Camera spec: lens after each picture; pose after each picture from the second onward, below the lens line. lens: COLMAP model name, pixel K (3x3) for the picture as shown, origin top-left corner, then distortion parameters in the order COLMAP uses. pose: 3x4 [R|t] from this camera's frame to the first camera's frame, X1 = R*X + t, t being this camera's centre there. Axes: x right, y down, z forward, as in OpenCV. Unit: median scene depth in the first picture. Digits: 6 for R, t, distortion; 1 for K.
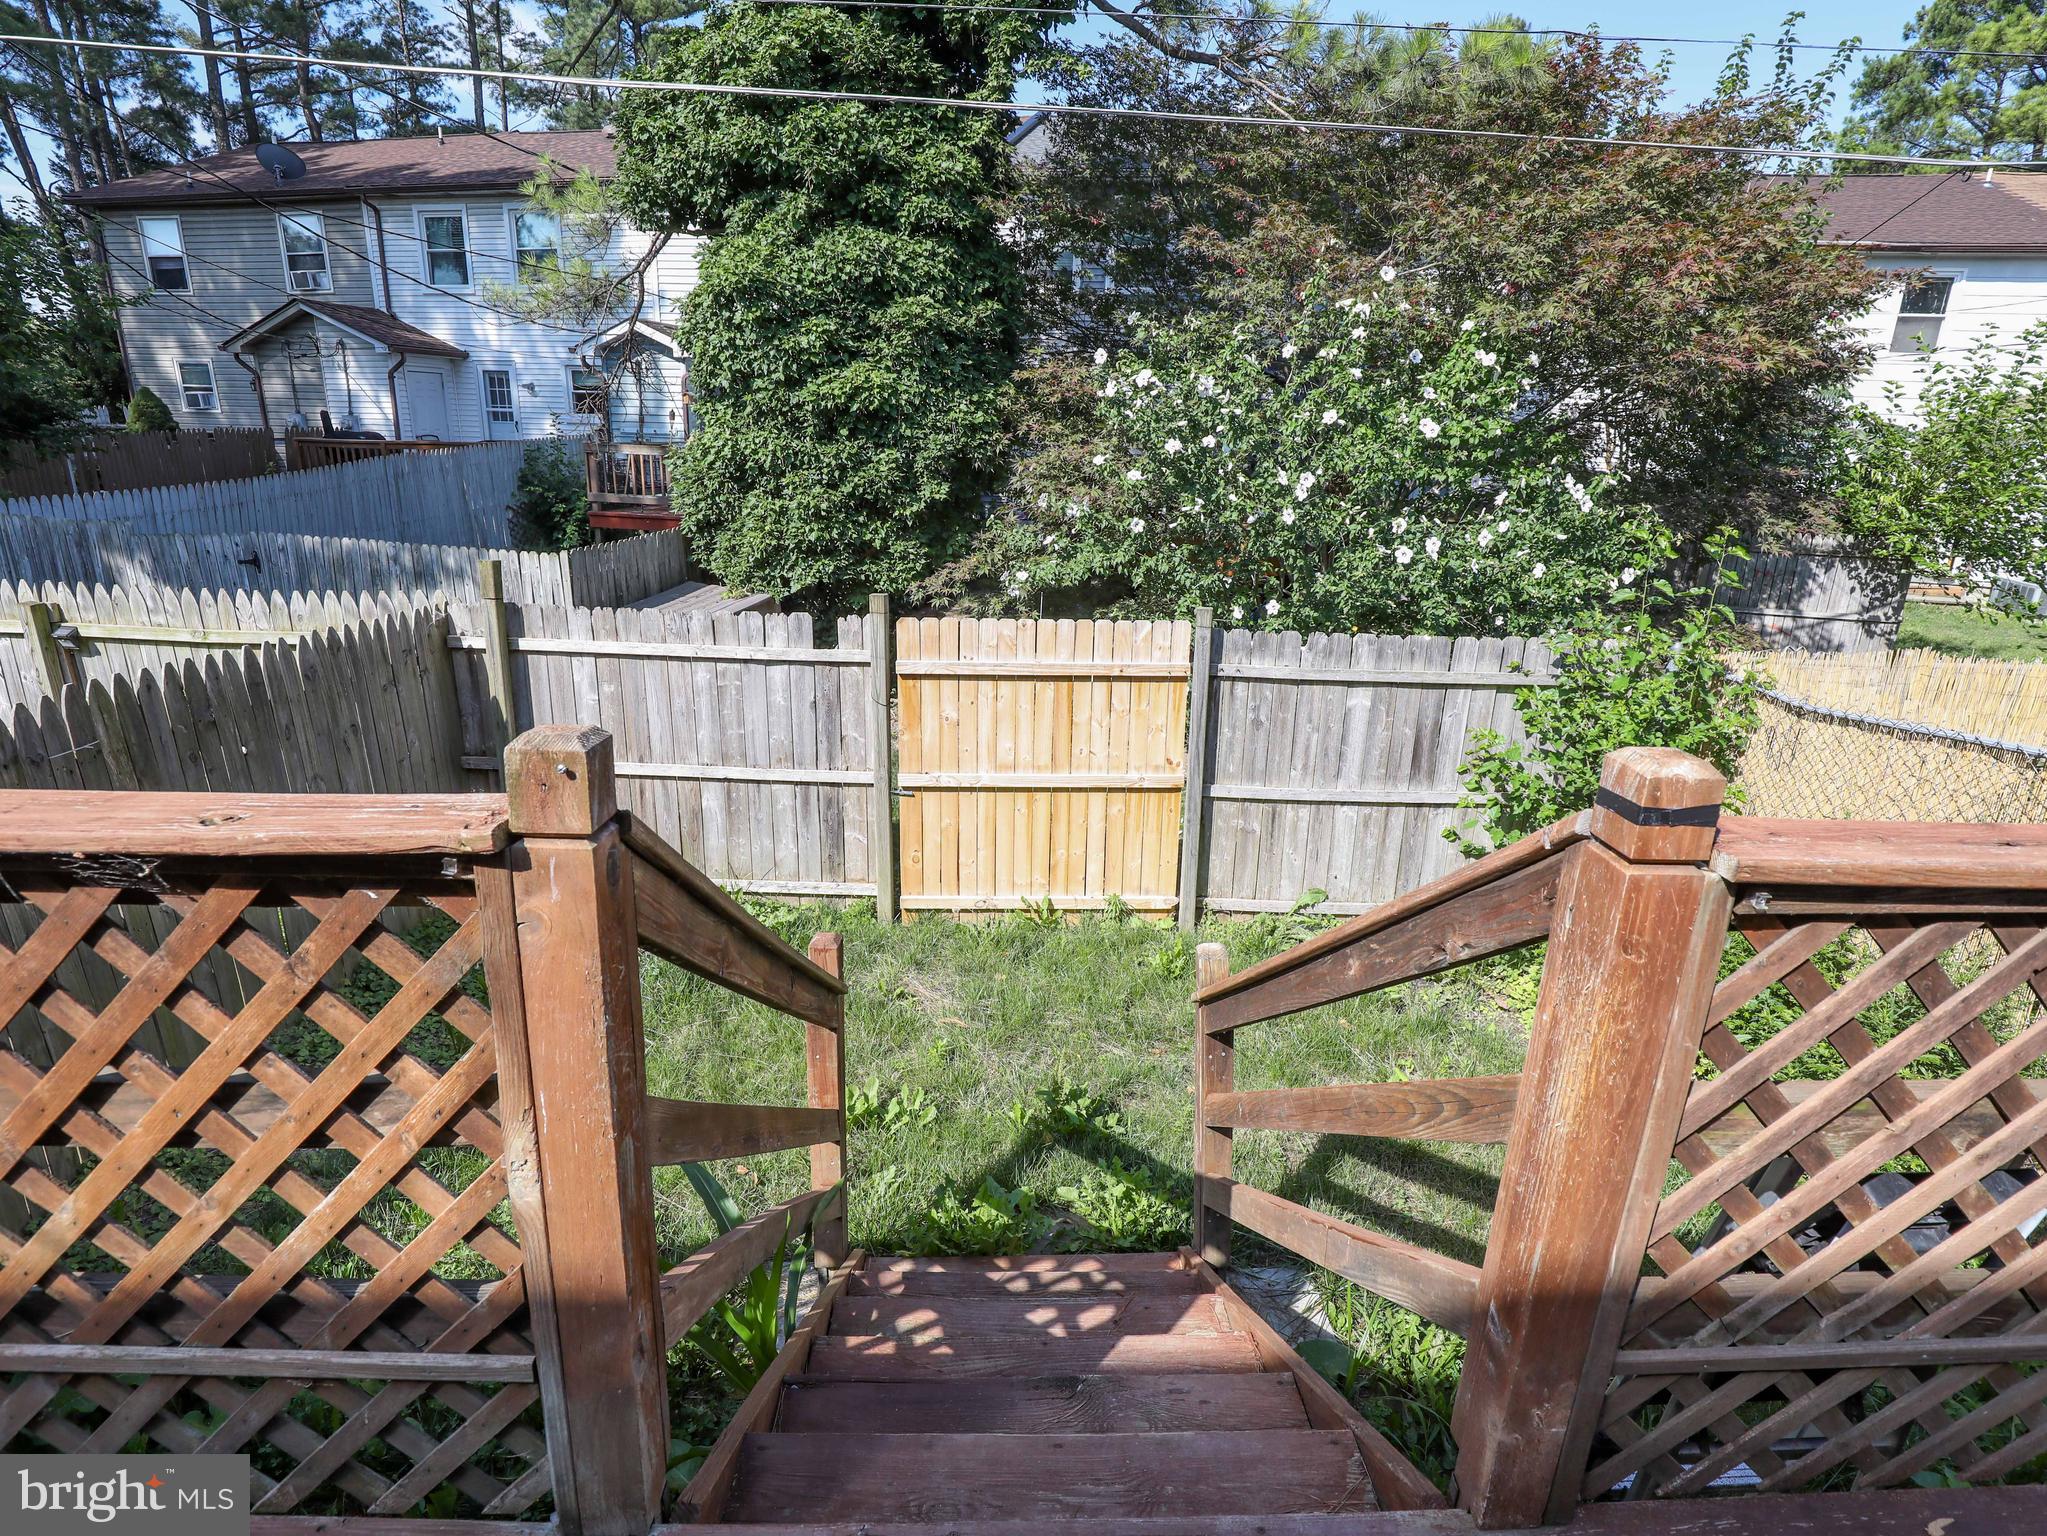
lens RADIAL K [[1076.8, 0, 1020.1], [0, 1076.8, 781.6], [0, 0, 1]] dist [-0.037128, 0.006394]
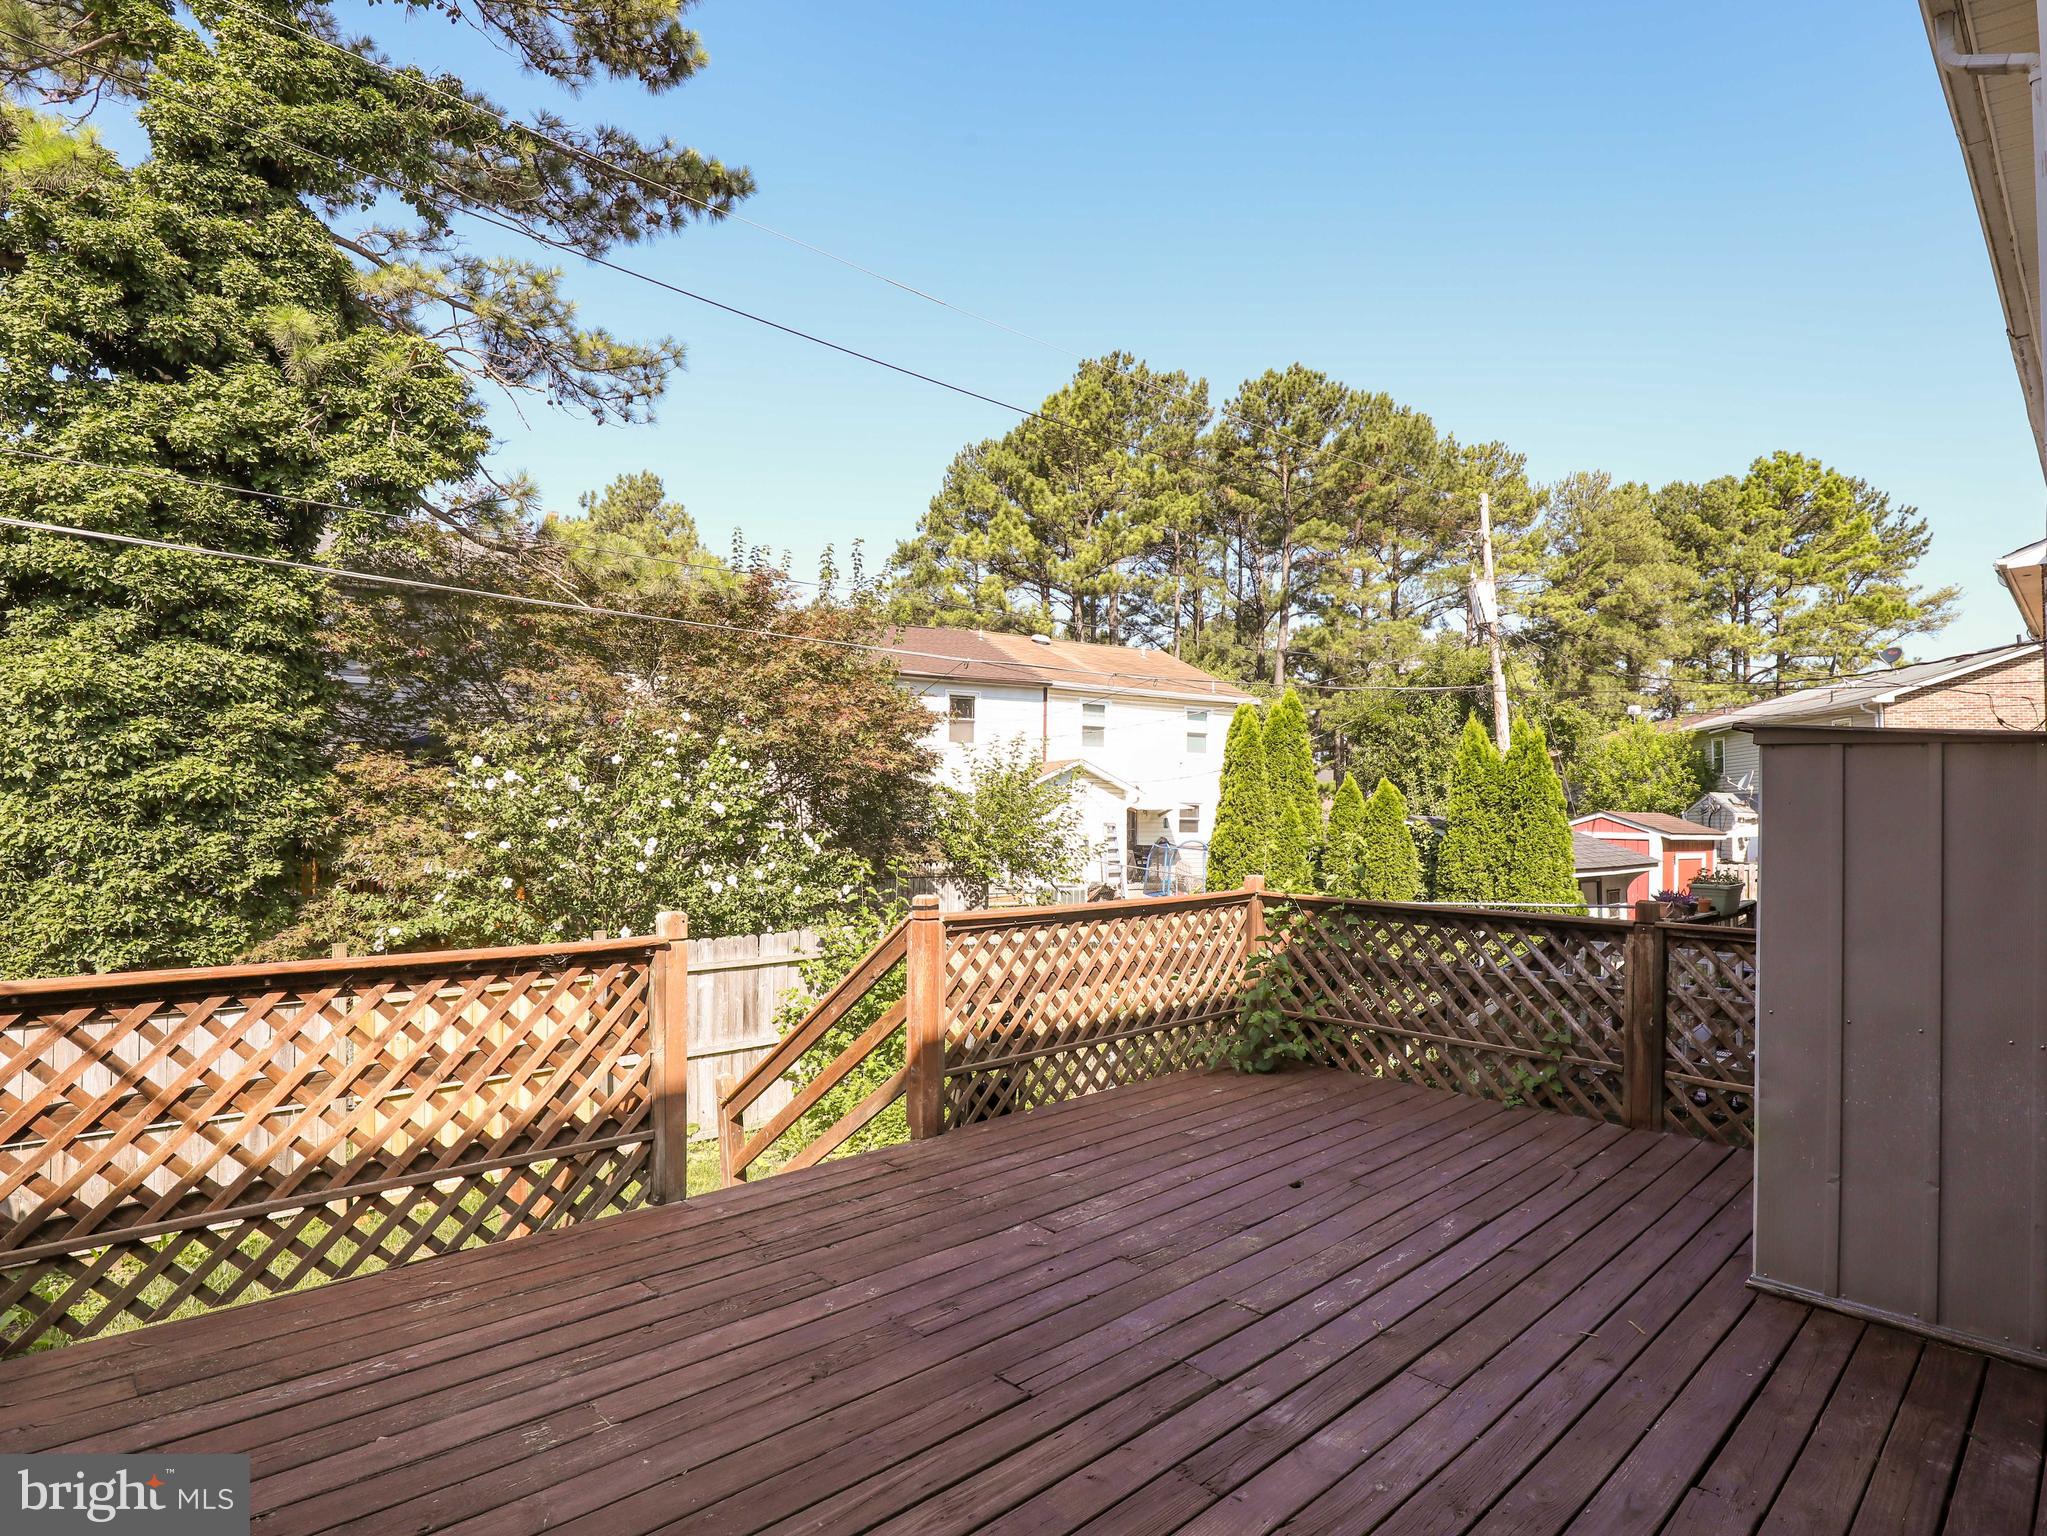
lens RADIAL K [[1076.8, 0, 1020.1], [0, 1076.8, 781.6], [0, 0, 1]] dist [-0.037128, 0.006394]
pose [[0.750715, -0.002470, 0.660621, -0.227927], [0.218183, 0.944808, -0.244406, 0.080040], [-0.623556, 0.327615, 0.709821, -0.284625]]
